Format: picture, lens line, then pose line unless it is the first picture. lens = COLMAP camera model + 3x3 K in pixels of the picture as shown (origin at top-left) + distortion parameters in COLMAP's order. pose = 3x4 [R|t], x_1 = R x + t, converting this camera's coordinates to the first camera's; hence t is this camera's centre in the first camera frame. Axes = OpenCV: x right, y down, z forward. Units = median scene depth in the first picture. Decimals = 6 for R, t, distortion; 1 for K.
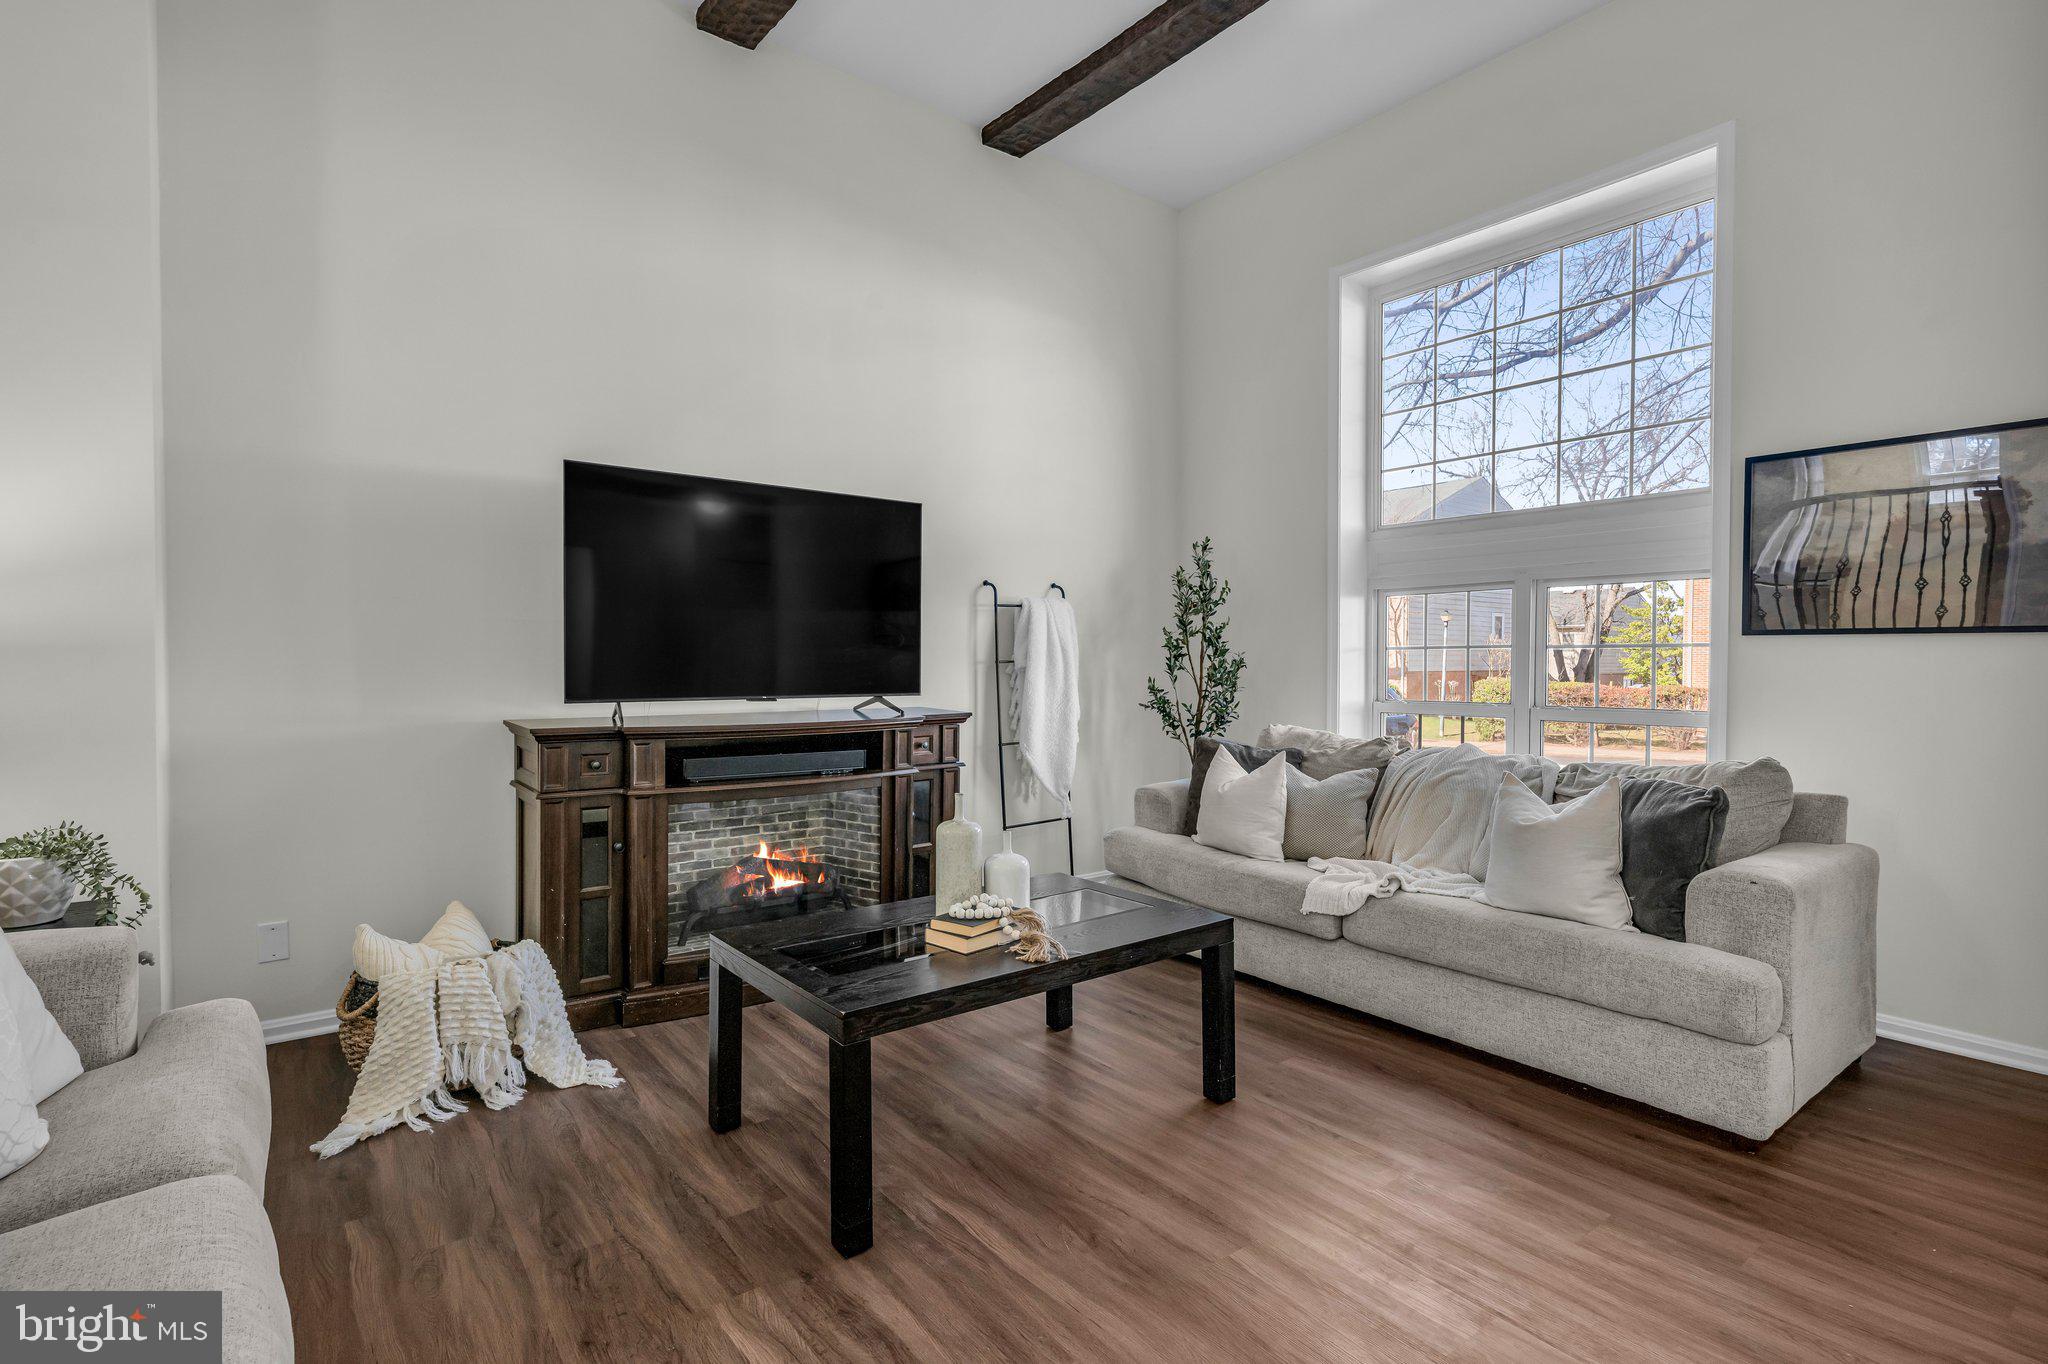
lens RADIAL K [[987.9, 0, 1026.0], [0, 987.9, 677.2], [0, 0, 1]] dist [-0.000227, 0.001002]
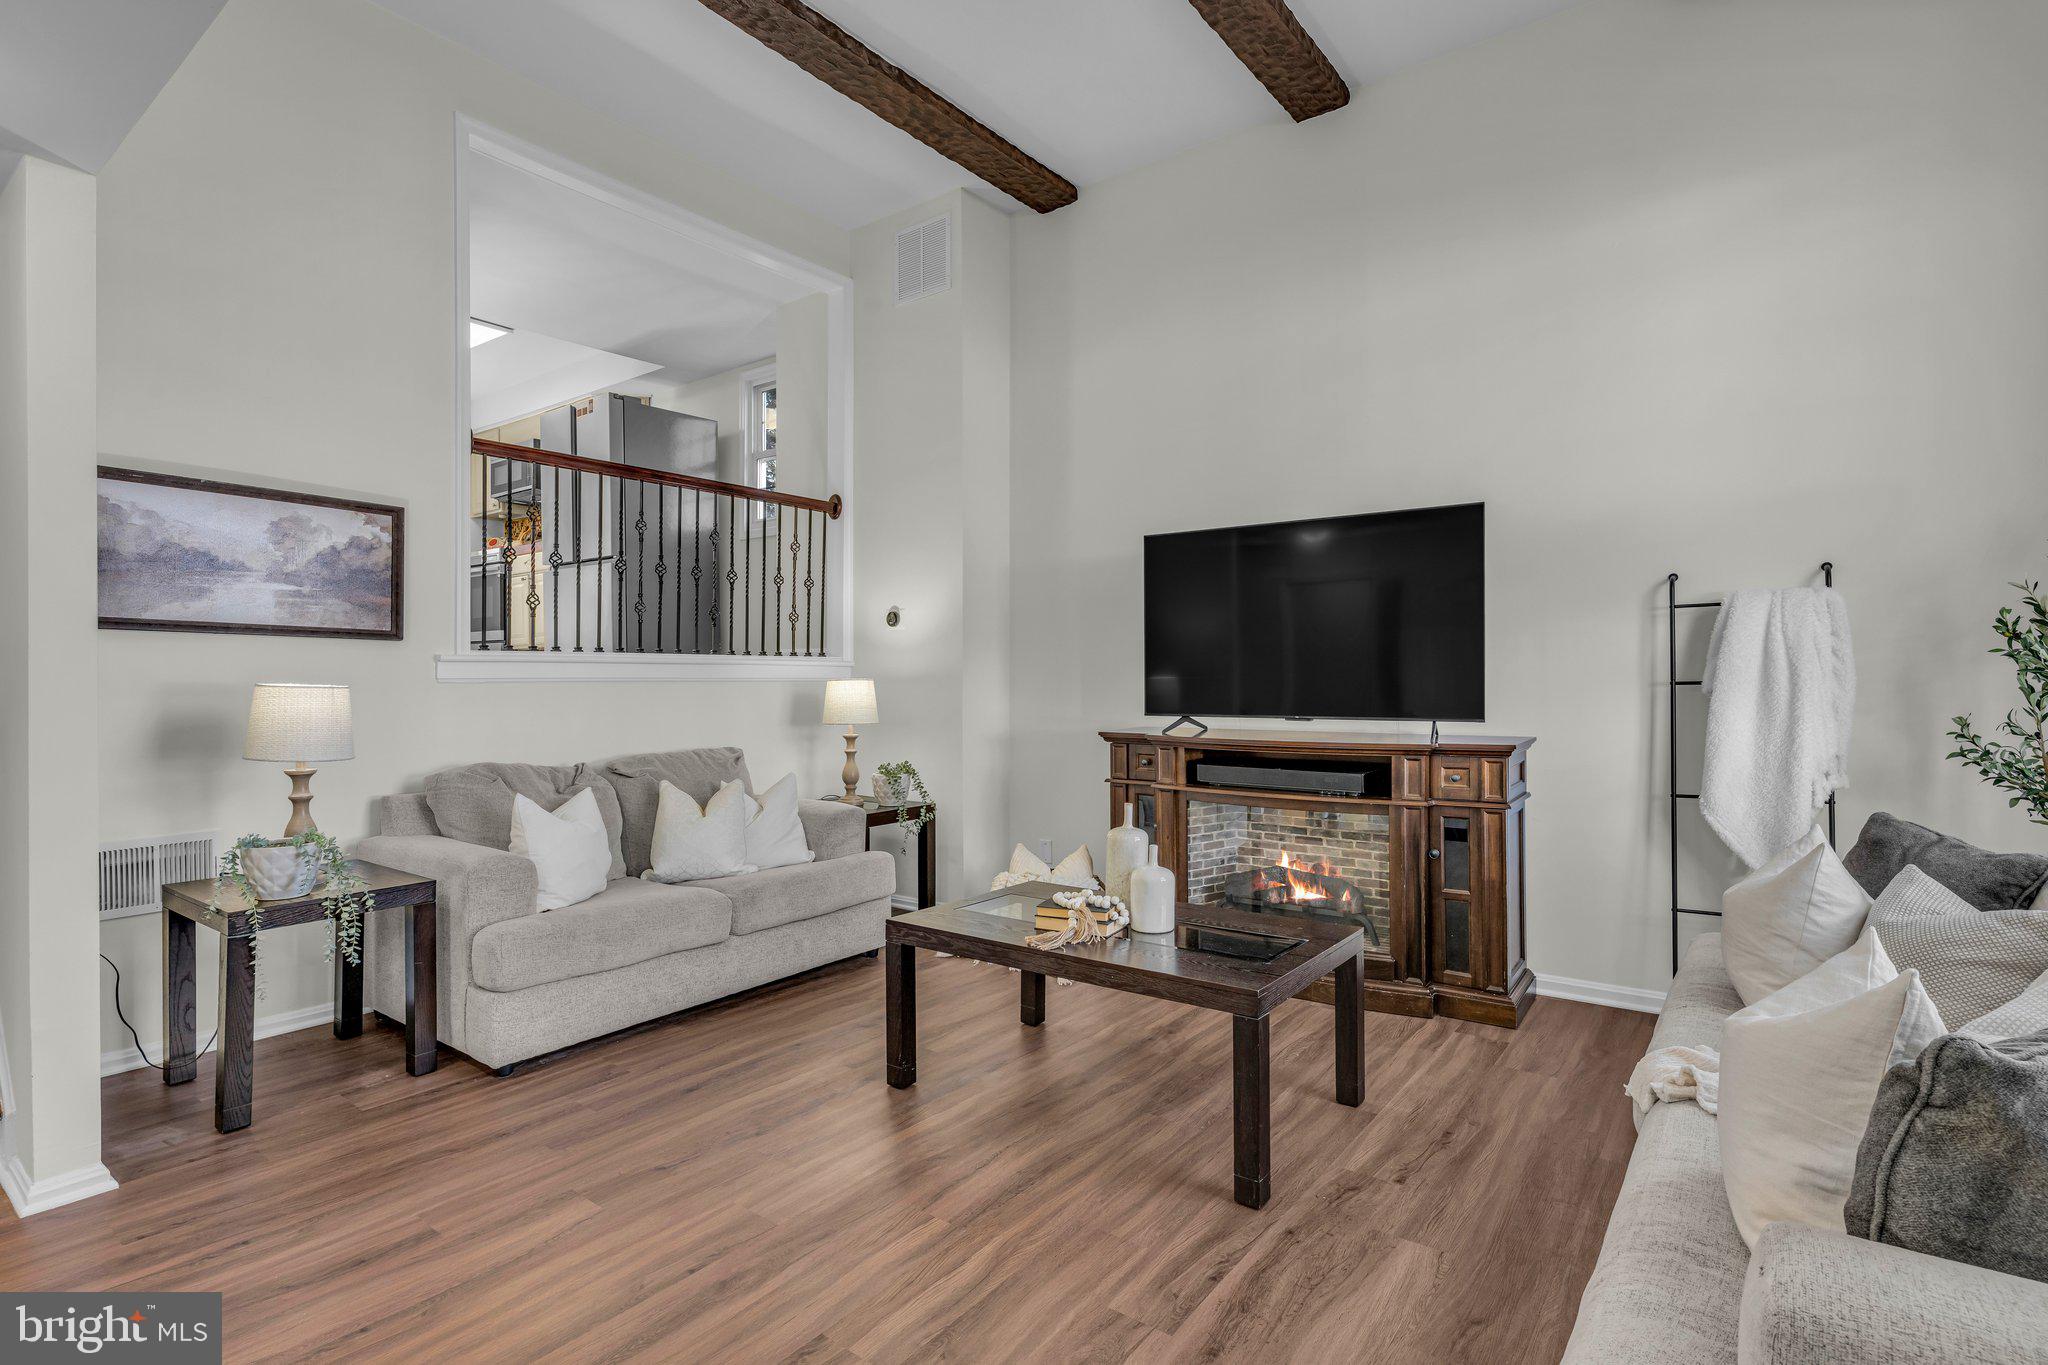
lens RADIAL K [[987.5, 0, 1015.1], [0, 987.5, 686.1], [0, 0, 1]] dist [0.004082, 0.001235]
pose [[0.262208, 0.002519, -0.965008, 0.796437], [-0.010560, 0.999944, -0.000259, -0.011511], [0.964954, 0.010258, 0.262220, 0.477210]]
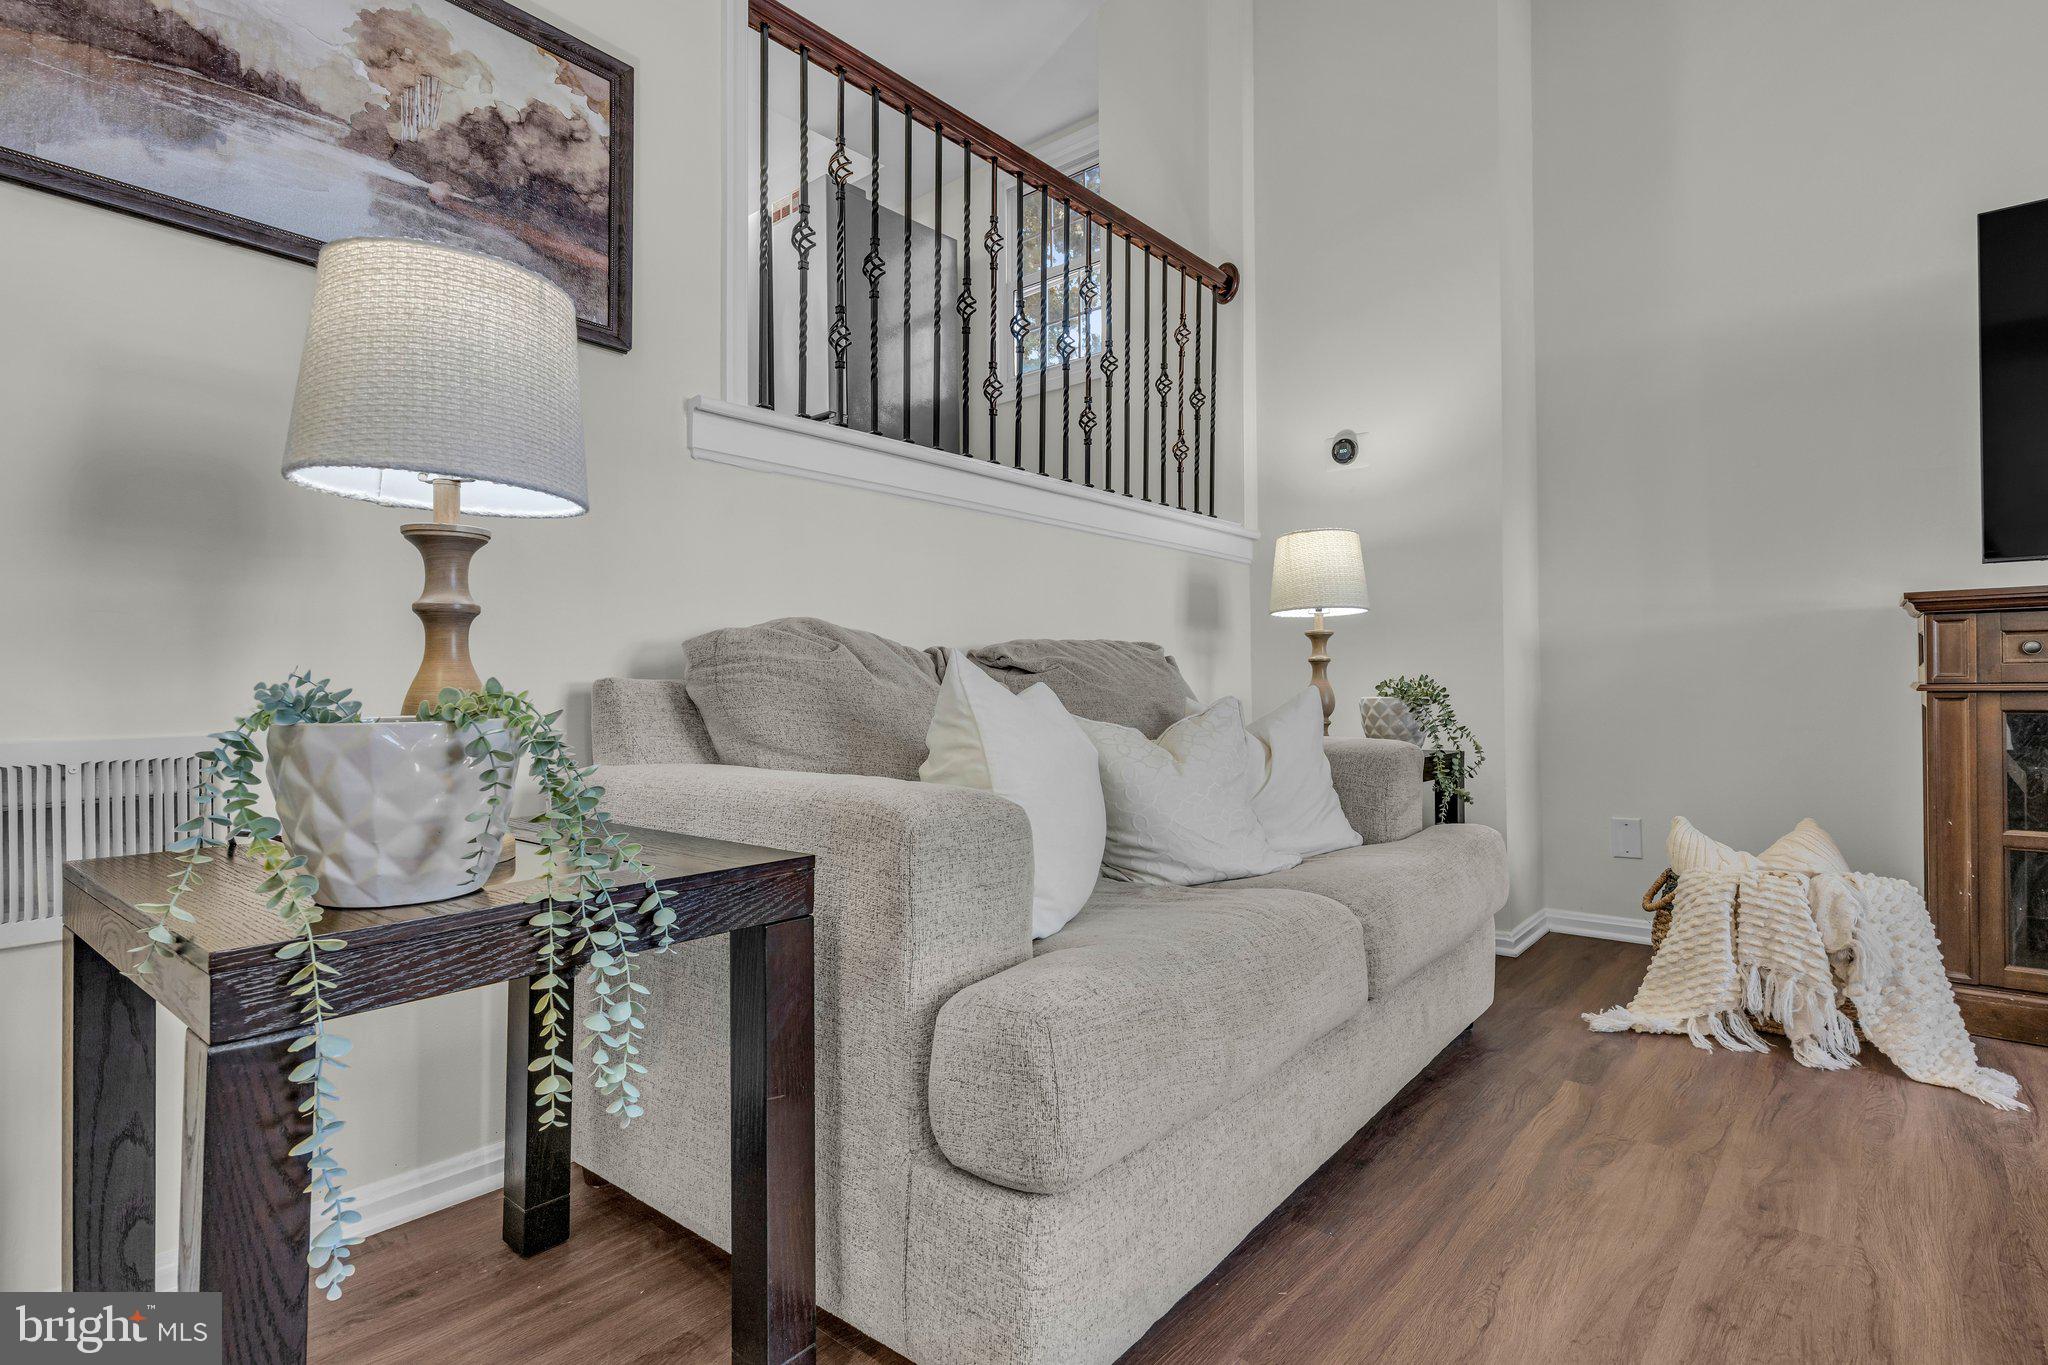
lens RADIAL K [[1016.6, 0, 1024.0], [0, 1016.6, 682.5], [0, 0, 1]] dist [0.001905, 0.000958]
pose [[0.204624, -0.014084, -0.978739, 0.095792], [-0.004387, 0.999873, -0.015305, 0.125171], [0.978831, 0.007426, 0.204536, 0.195376]]
